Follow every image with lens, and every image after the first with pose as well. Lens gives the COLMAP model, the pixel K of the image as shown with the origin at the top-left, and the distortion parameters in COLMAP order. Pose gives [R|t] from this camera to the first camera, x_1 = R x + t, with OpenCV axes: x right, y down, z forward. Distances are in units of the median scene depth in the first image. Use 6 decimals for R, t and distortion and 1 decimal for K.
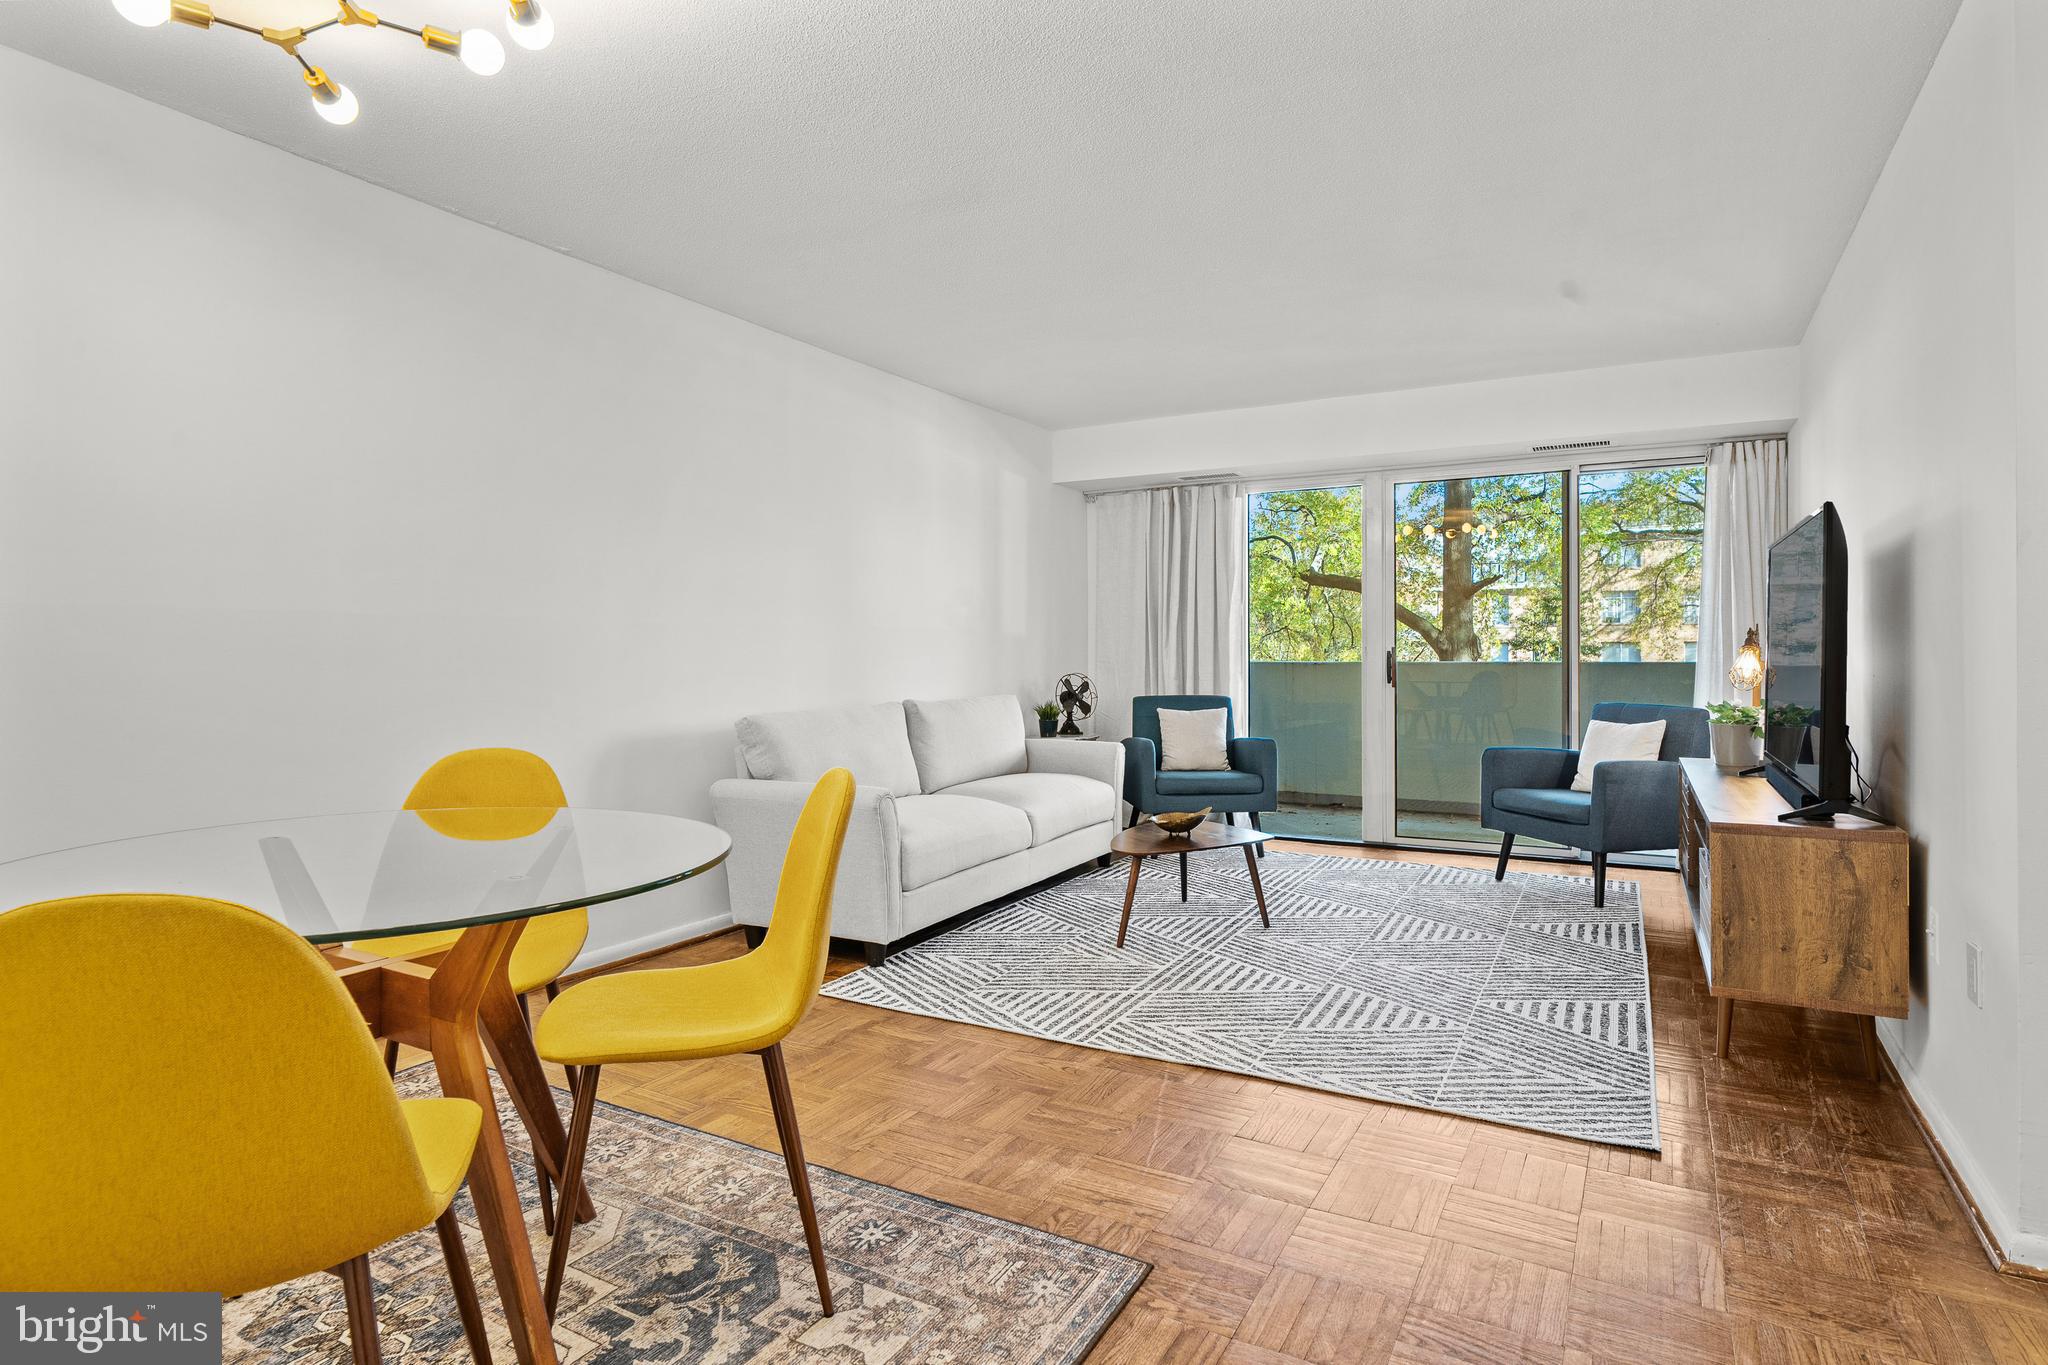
lens RADIAL K [[1098.1, 0, 1020.8], [0, 1098.1, 653.5], [0, 0, 1]] dist [0.000968, 0.000348]
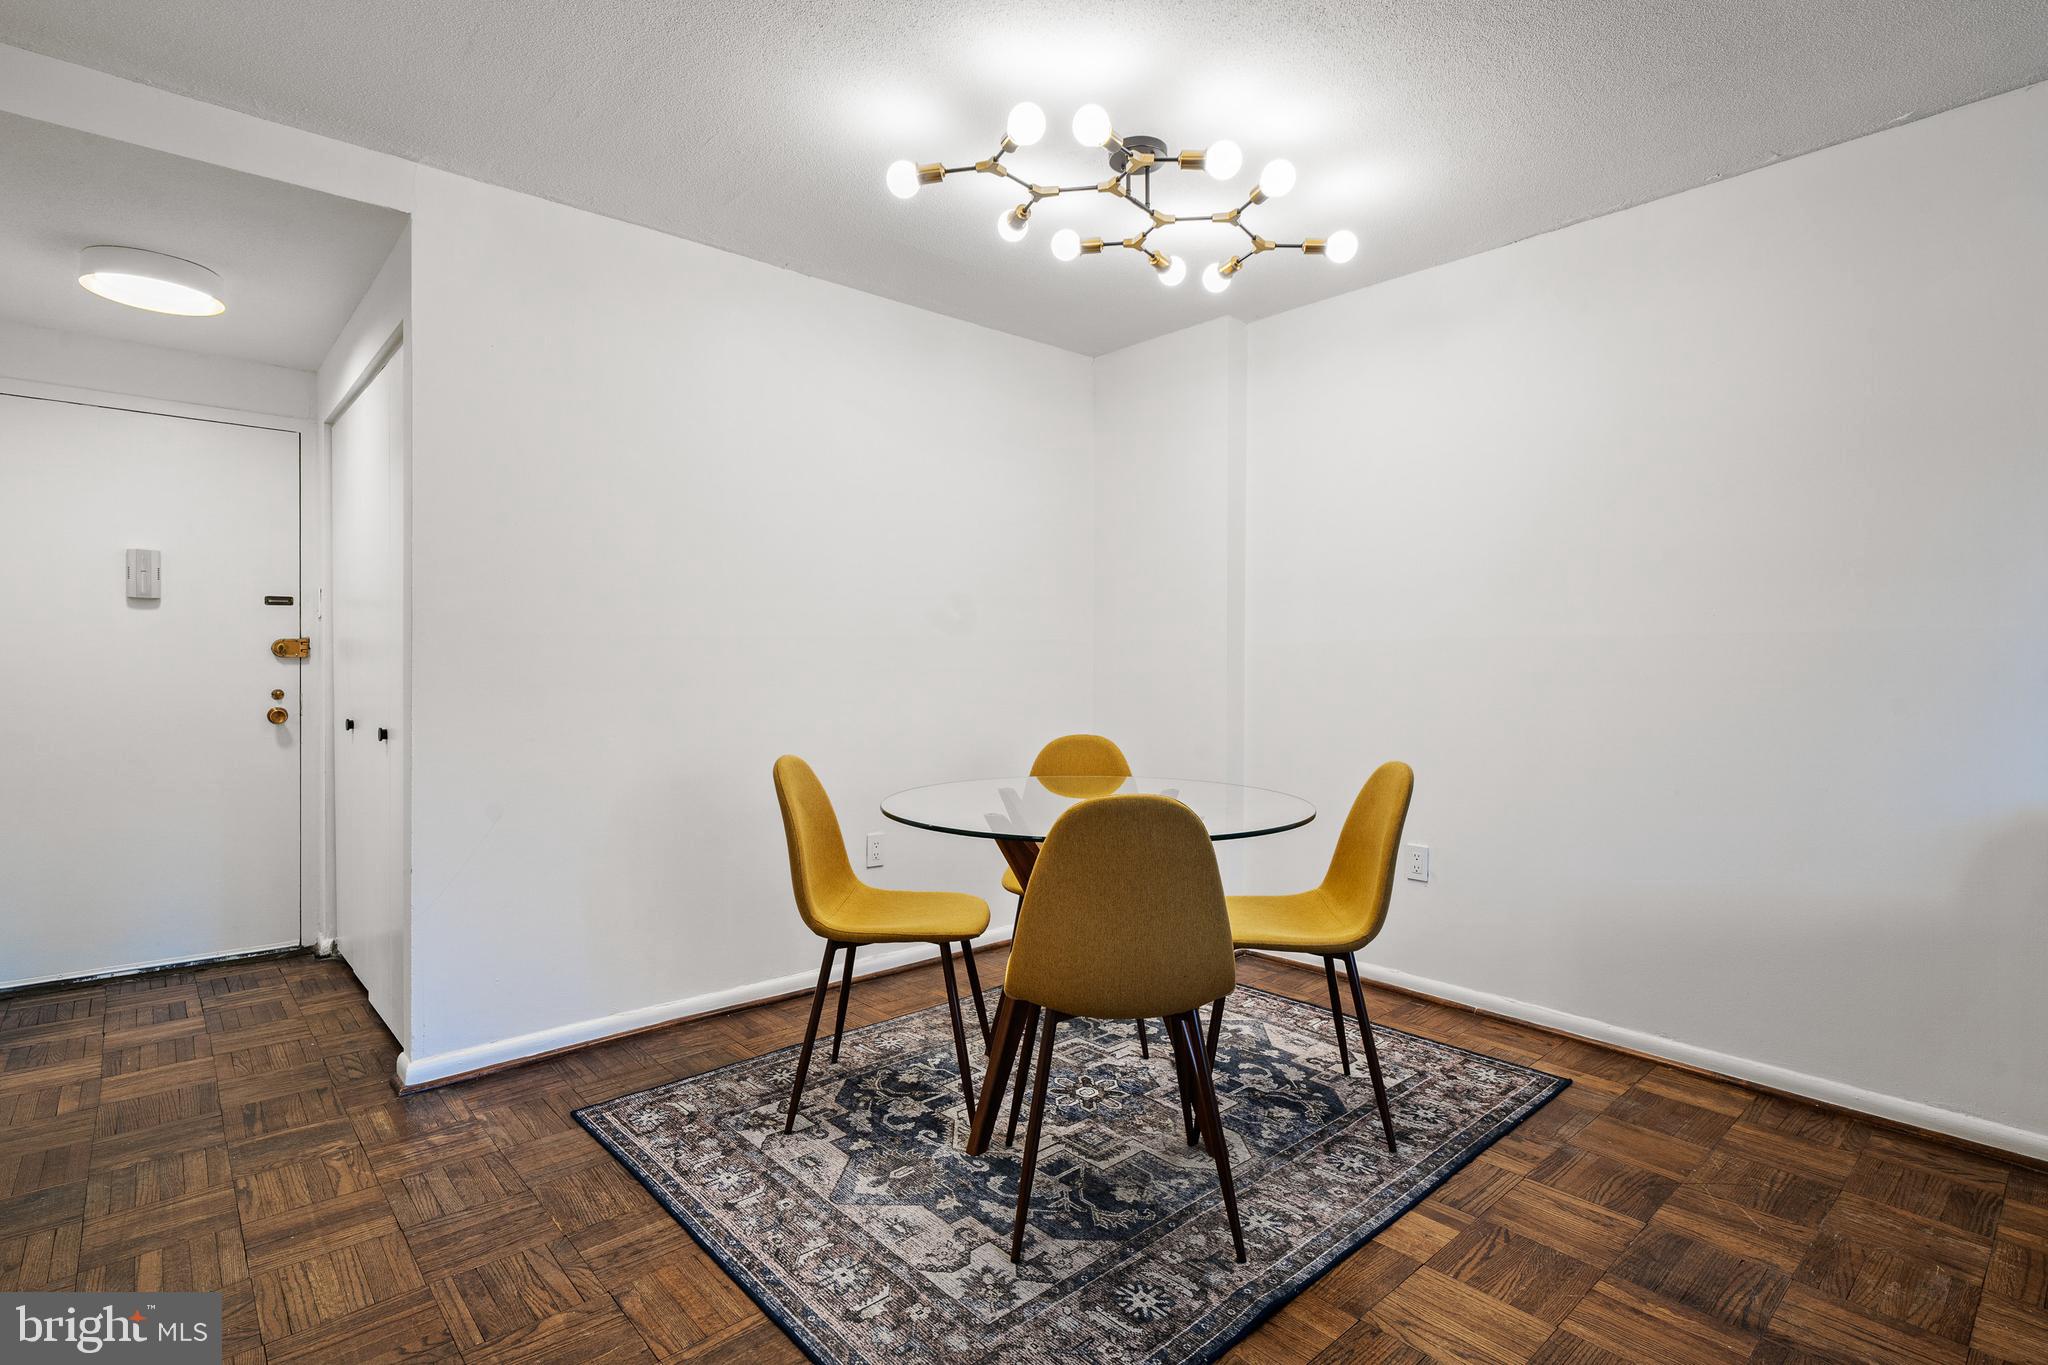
lens RADIAL K [[973.3, 0, 1024.0], [0, 973.3, 682.5], [0, 0, 1]] dist [0.001264, -0.000034]
pose [[-0.313774, 0.010479, -0.949440, 0.264363], [-0.005863, 0.999899, 0.012974, -0.001750], [0.949479, 0.009638, -0.313681, 0.454297]]
